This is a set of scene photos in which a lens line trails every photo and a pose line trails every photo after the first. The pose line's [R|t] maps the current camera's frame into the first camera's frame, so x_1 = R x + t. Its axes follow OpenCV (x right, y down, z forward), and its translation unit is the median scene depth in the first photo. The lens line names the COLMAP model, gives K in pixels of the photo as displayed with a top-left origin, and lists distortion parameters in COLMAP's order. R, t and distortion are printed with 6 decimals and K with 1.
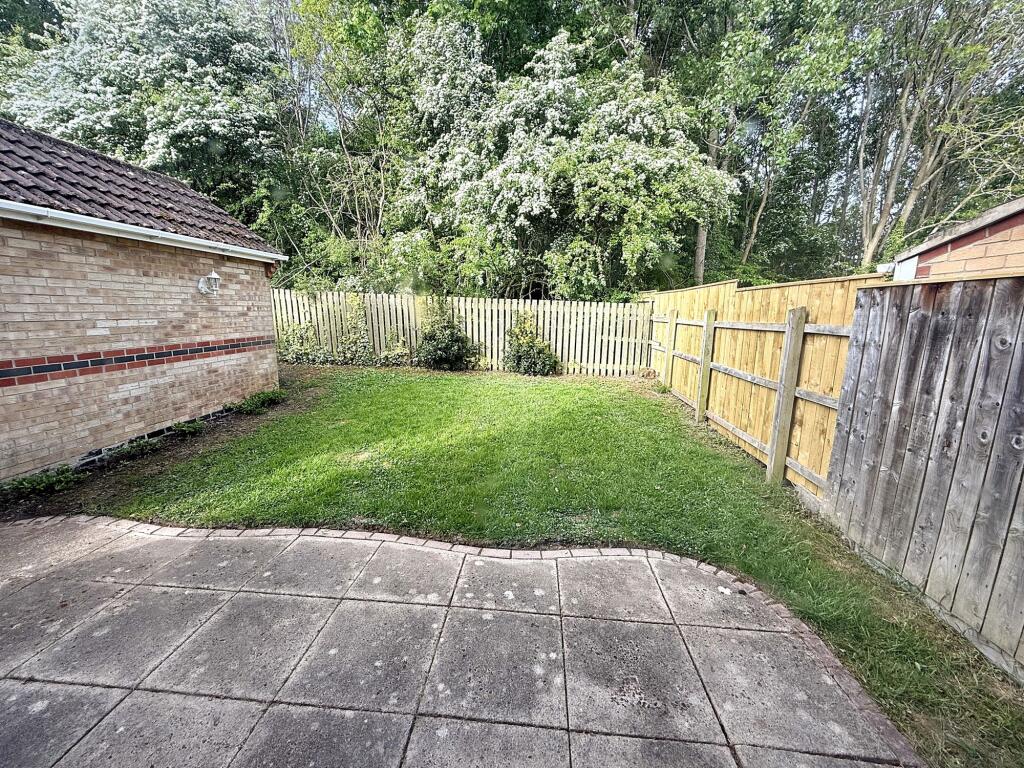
lens RADIAL K [[407.4, 0, 510.4], [0, 407.4, 386.3], [0, 0, 1]] dist [0.001233, -0.000027]
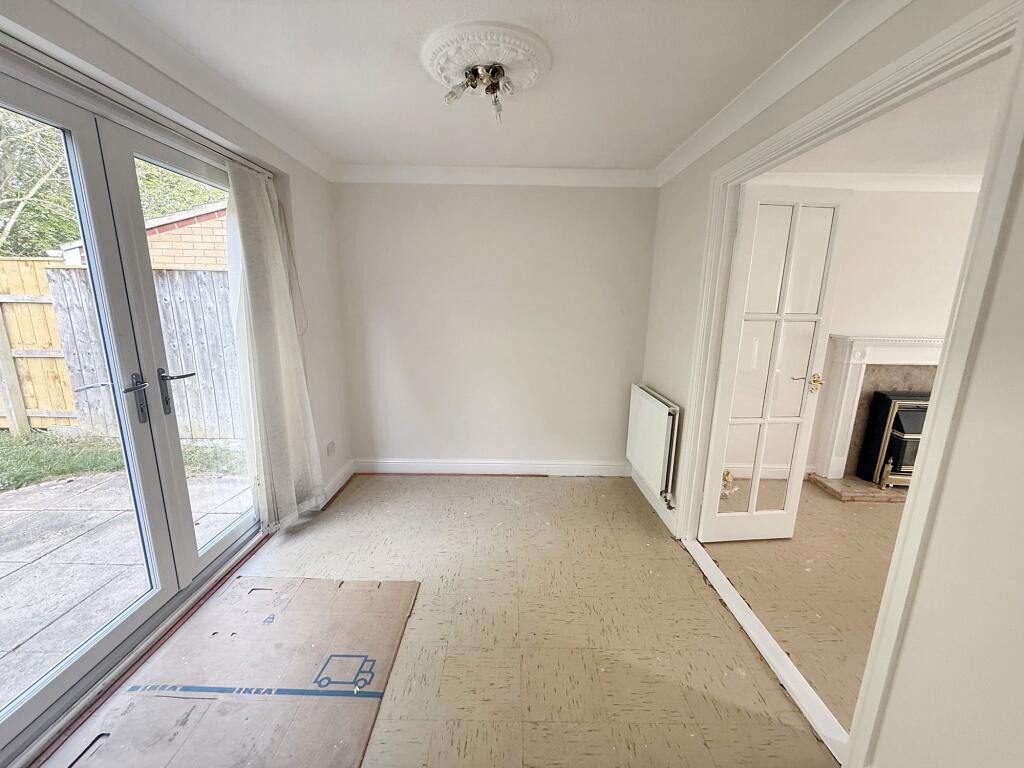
lens RADIAL K [[407.4, 0, 506.4], [0, 407.4, 385.8], [0, 0, 1]] dist [0.001233, -0.000027]
pose [[-0.067879, -0.226869, 0.971557, -0.655256], [0.167056, 0.957470, 0.235251, 0.075789], [-0.983608, 0.178273, -0.027092, -0.410470]]
